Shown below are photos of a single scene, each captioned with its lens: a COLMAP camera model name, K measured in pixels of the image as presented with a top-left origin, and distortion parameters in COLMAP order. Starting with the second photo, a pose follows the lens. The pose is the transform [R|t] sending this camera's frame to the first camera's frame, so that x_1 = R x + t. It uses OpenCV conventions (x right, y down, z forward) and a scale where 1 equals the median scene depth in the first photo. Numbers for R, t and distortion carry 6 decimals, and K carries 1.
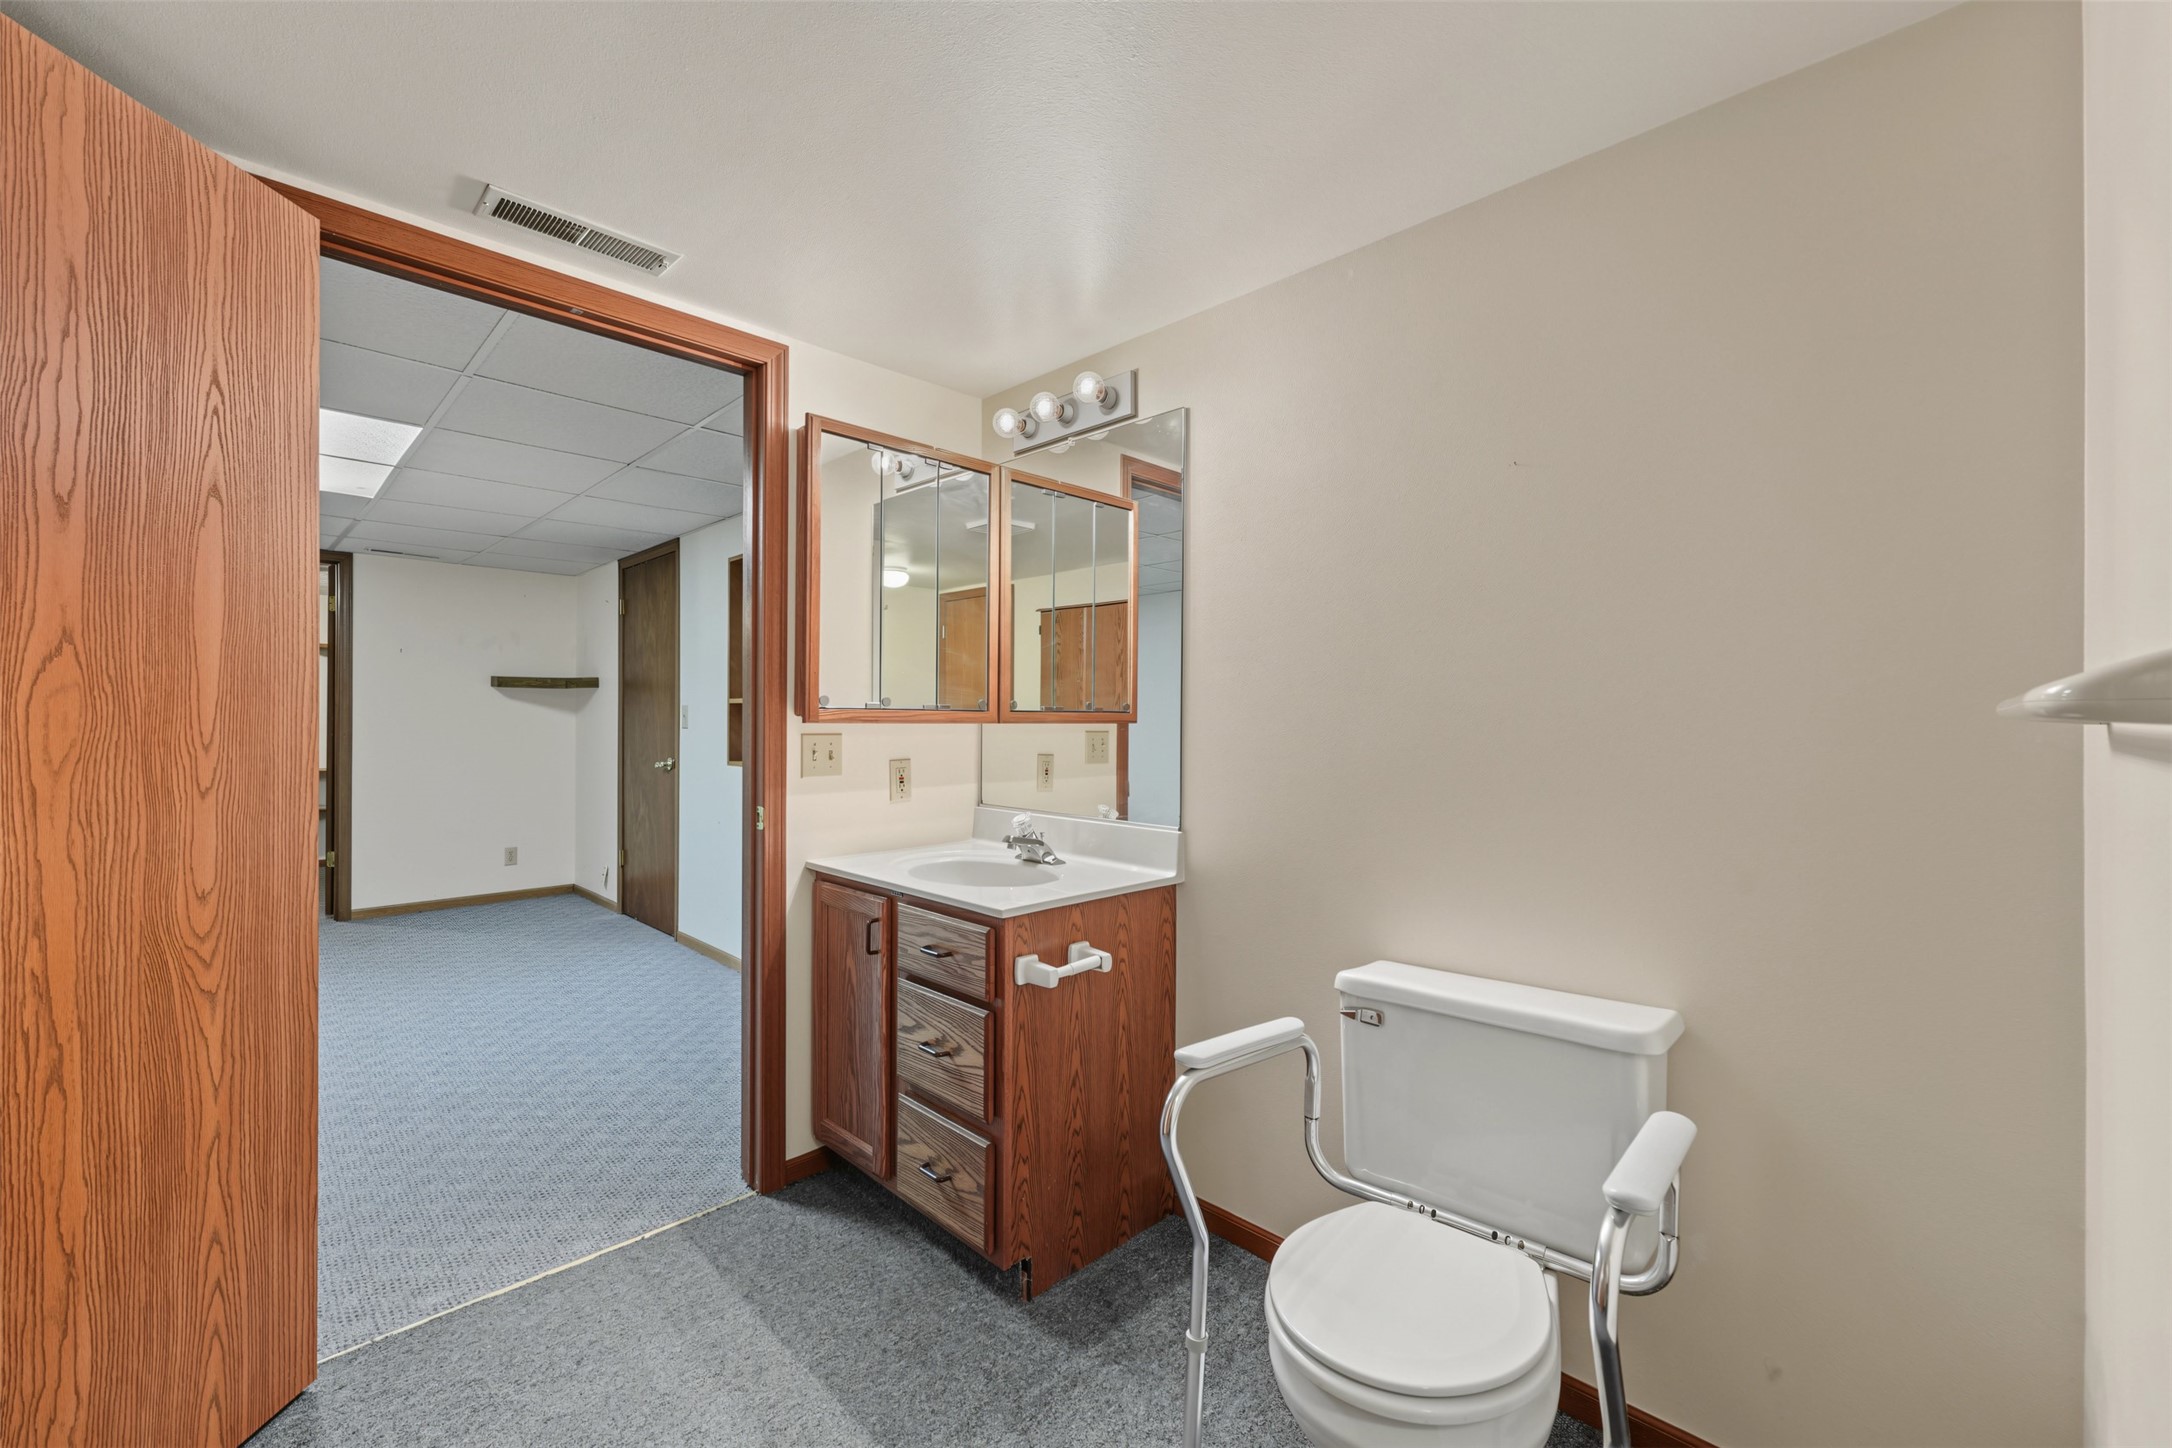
lens RADIAL K [[872.9, 0, 1091.0], [0, 872.9, 715.6], [0, 0, 1]] dist [0.005814, -0.004005]
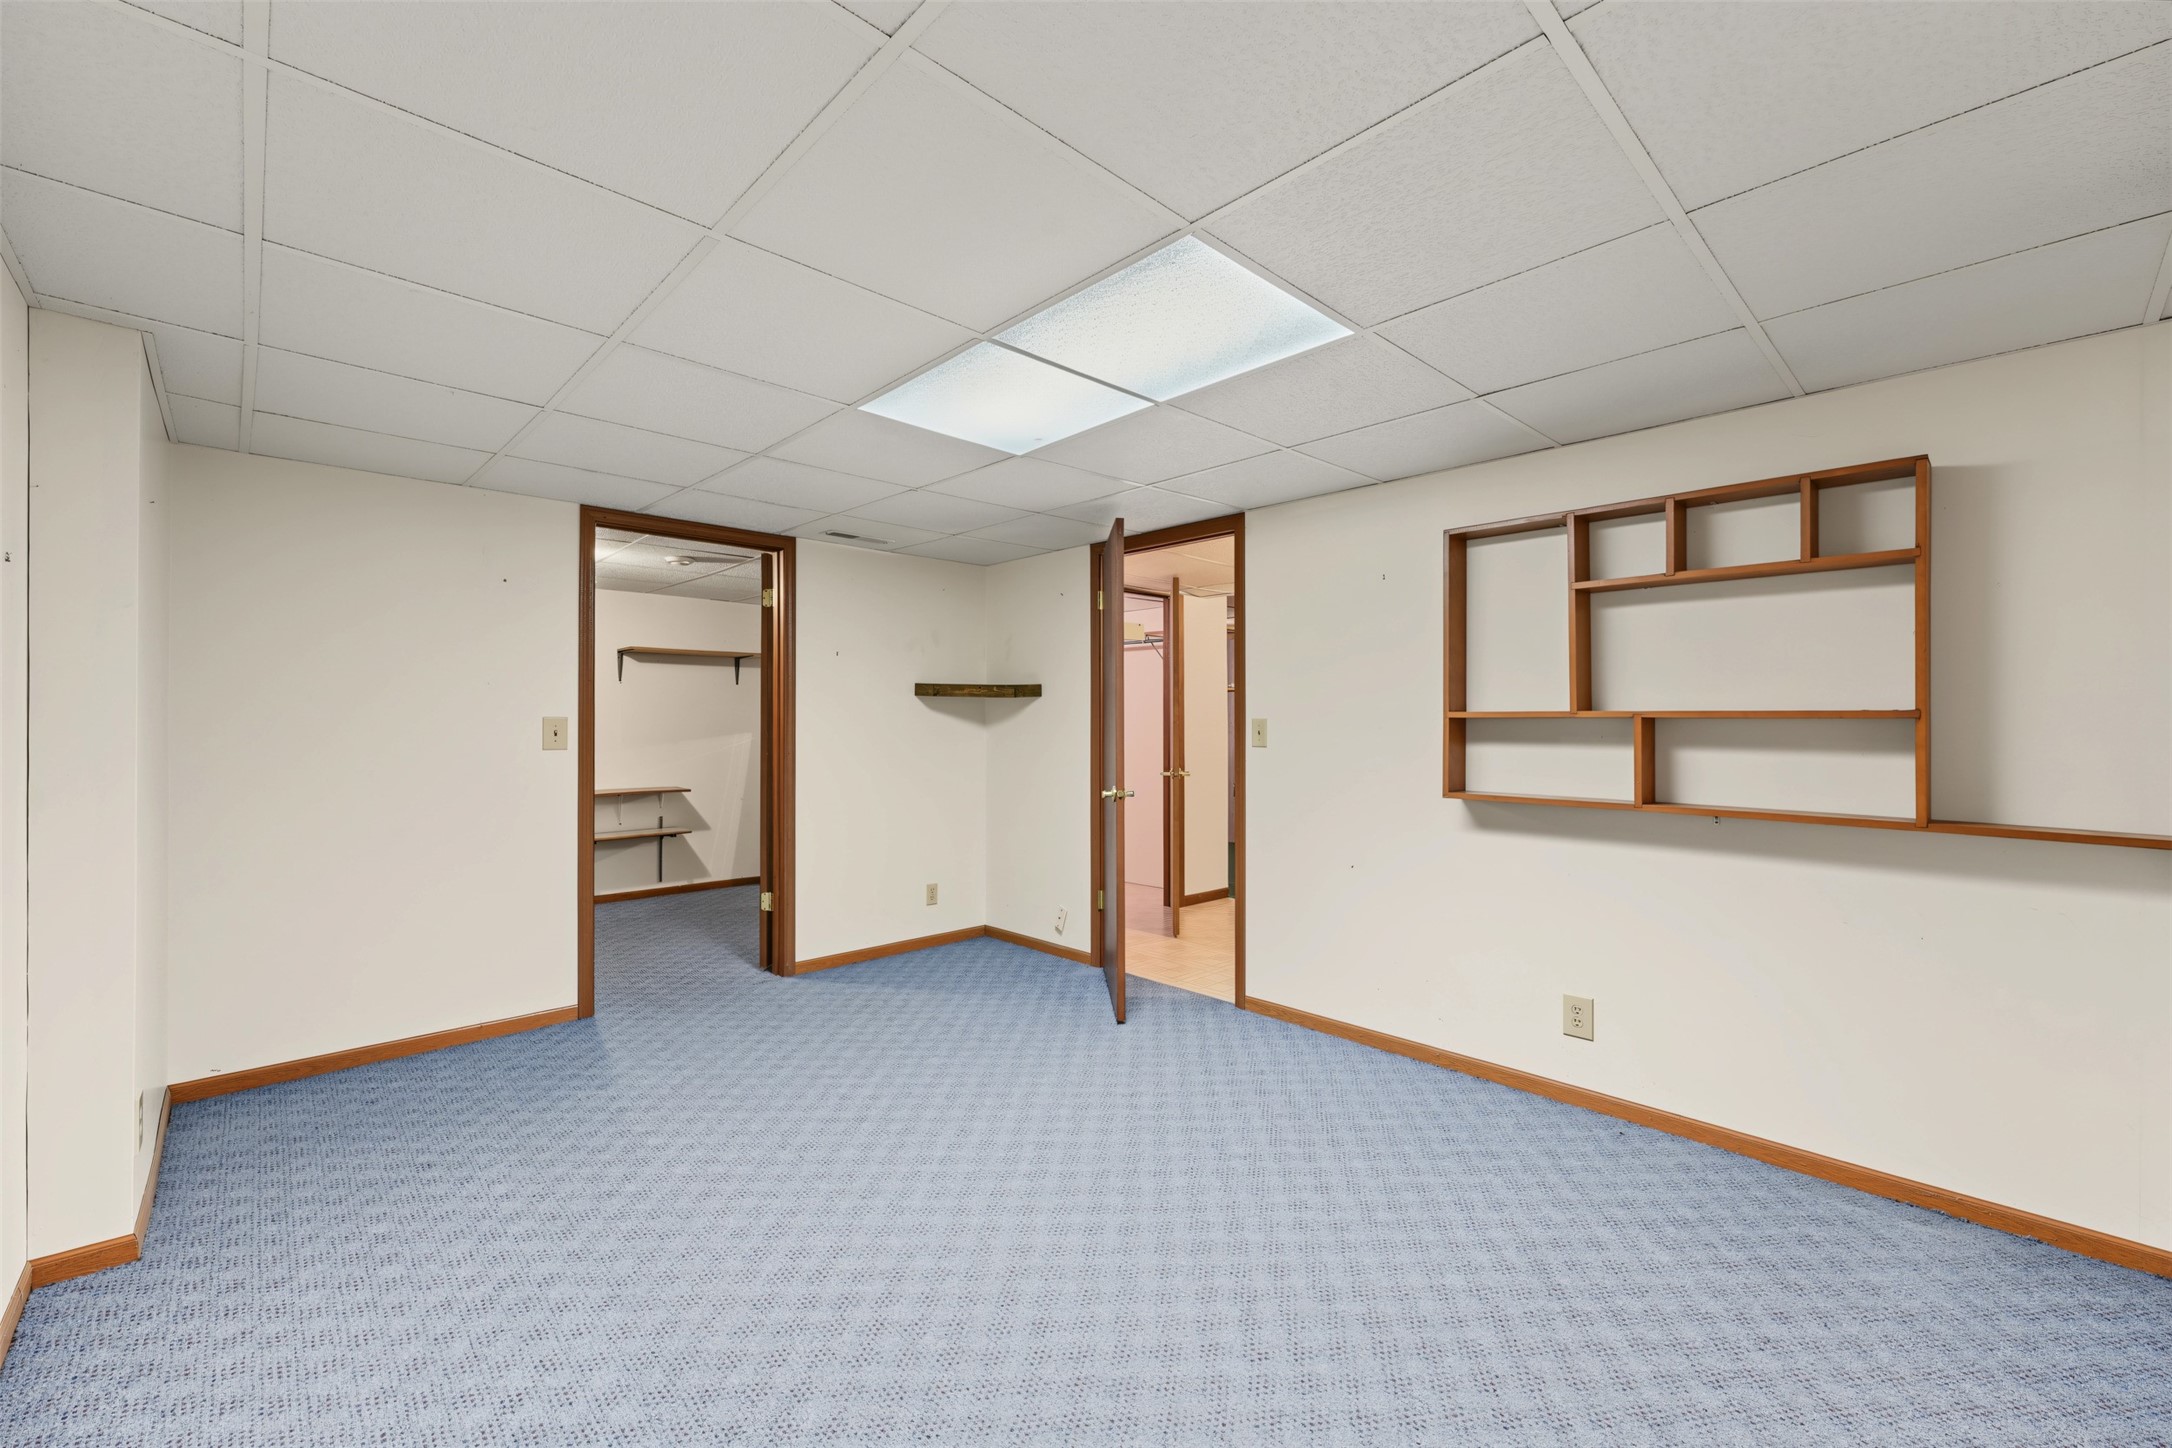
lens RADIAL K [[872.9, 0, 1069.4], [0, 872.9, 725.4], [0, 0, 1]] dist [0.005814, -0.004005]
pose [[0.999836, -0.003293, -0.017801, -0.513521], [0.003509, 0.999920, 0.012127, -0.013908], [0.017760, -0.012187, 0.999768, 0.152909]]
